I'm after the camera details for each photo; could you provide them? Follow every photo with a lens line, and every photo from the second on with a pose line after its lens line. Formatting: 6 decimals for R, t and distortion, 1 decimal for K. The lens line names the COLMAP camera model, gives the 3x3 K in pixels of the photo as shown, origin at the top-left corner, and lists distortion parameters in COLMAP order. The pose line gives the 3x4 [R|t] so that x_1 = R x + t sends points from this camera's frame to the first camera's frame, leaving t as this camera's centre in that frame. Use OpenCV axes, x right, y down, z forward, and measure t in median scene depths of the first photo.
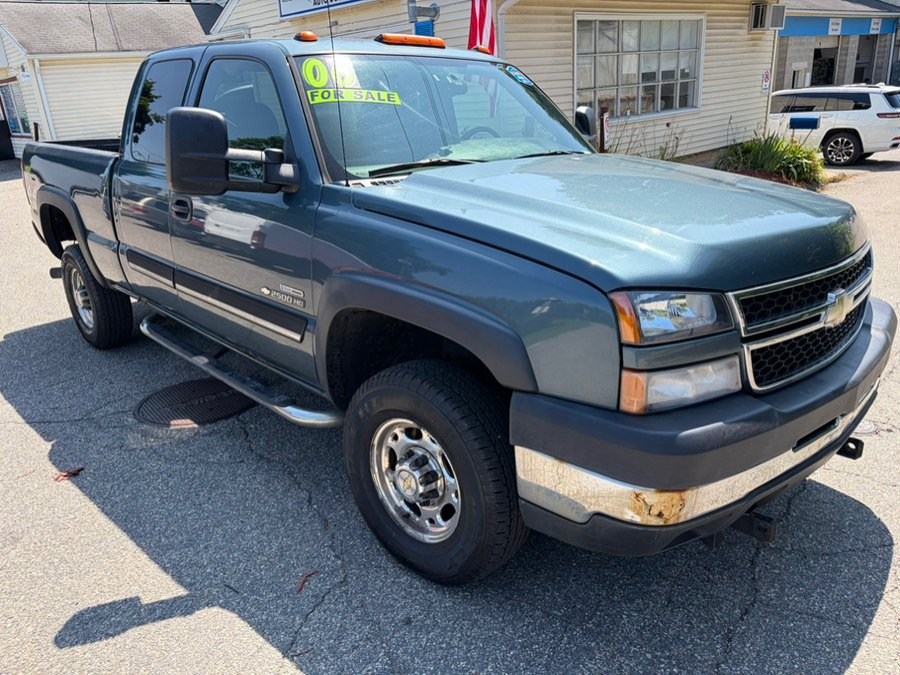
lens RADIAL K [[680.5, 0, 452.9], [0, 680.5, 342.3], [0, 0, 1]] dist [0.027707, -0.014915]
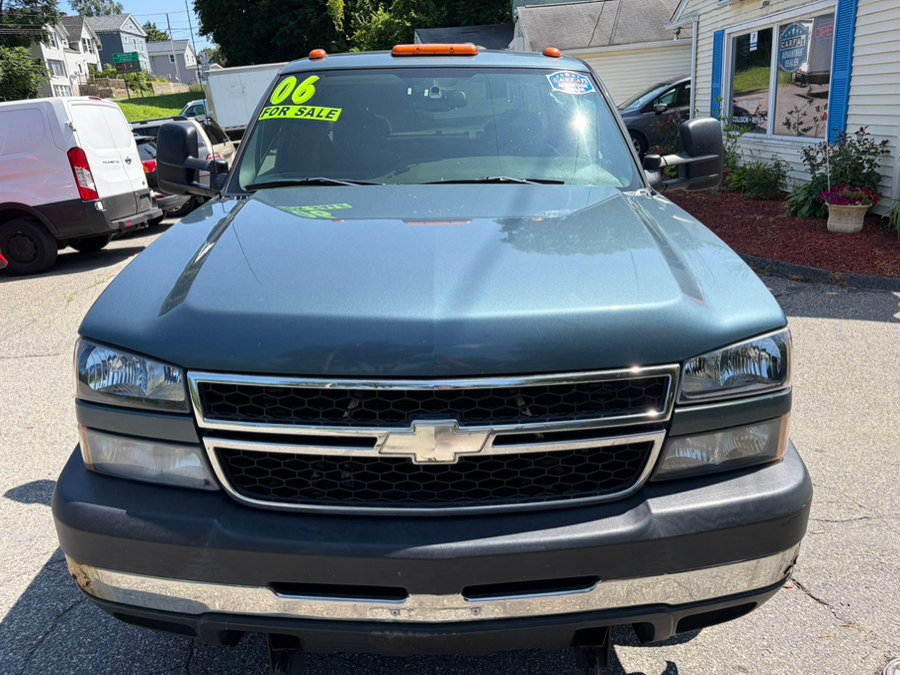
lens RADIAL K [[677.2, 0, 447.3], [0, 677.2, 337.6], [0, 0, 1]] dist [0.040971, -0.045610]
pose [[0.743079, 0.222850, -0.631009, 0.806382], [-0.214452, 0.972495, 0.090911, -0.178275], [0.633912, 0.067767, 0.770430, 0.384010]]
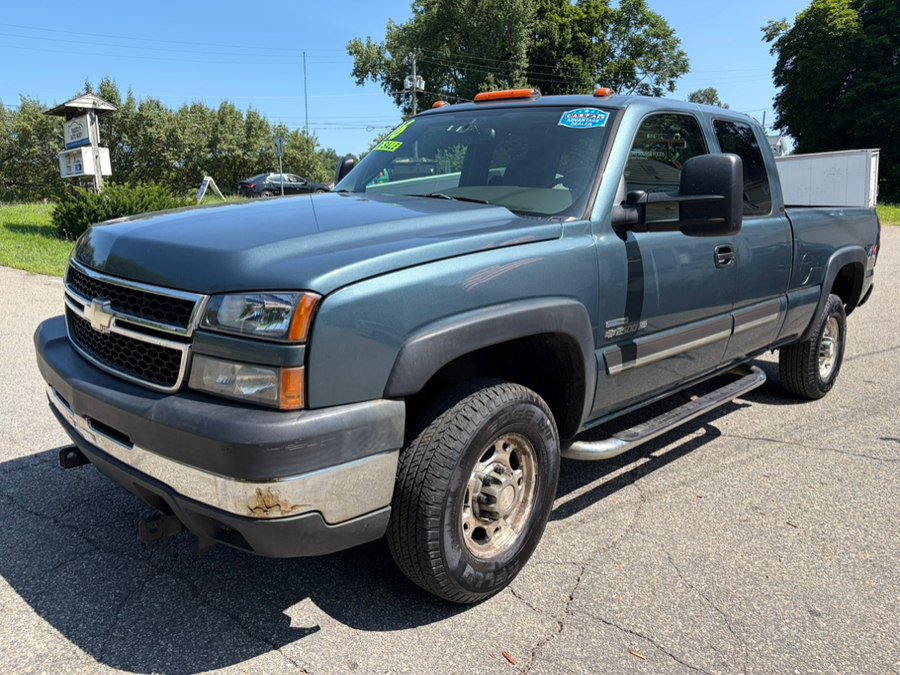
lens RADIAL K [[677.2, 0, 447.3], [0, 677.2, 337.6], [0, 0, 1]] dist [0.040971, -0.045610]
pose [[0.061614, 0.230207, -0.971189, 1.328964], [-0.355650, 0.914233, 0.194143, -0.338064], [0.932586, 0.333441, 0.138203, 1.116672]]
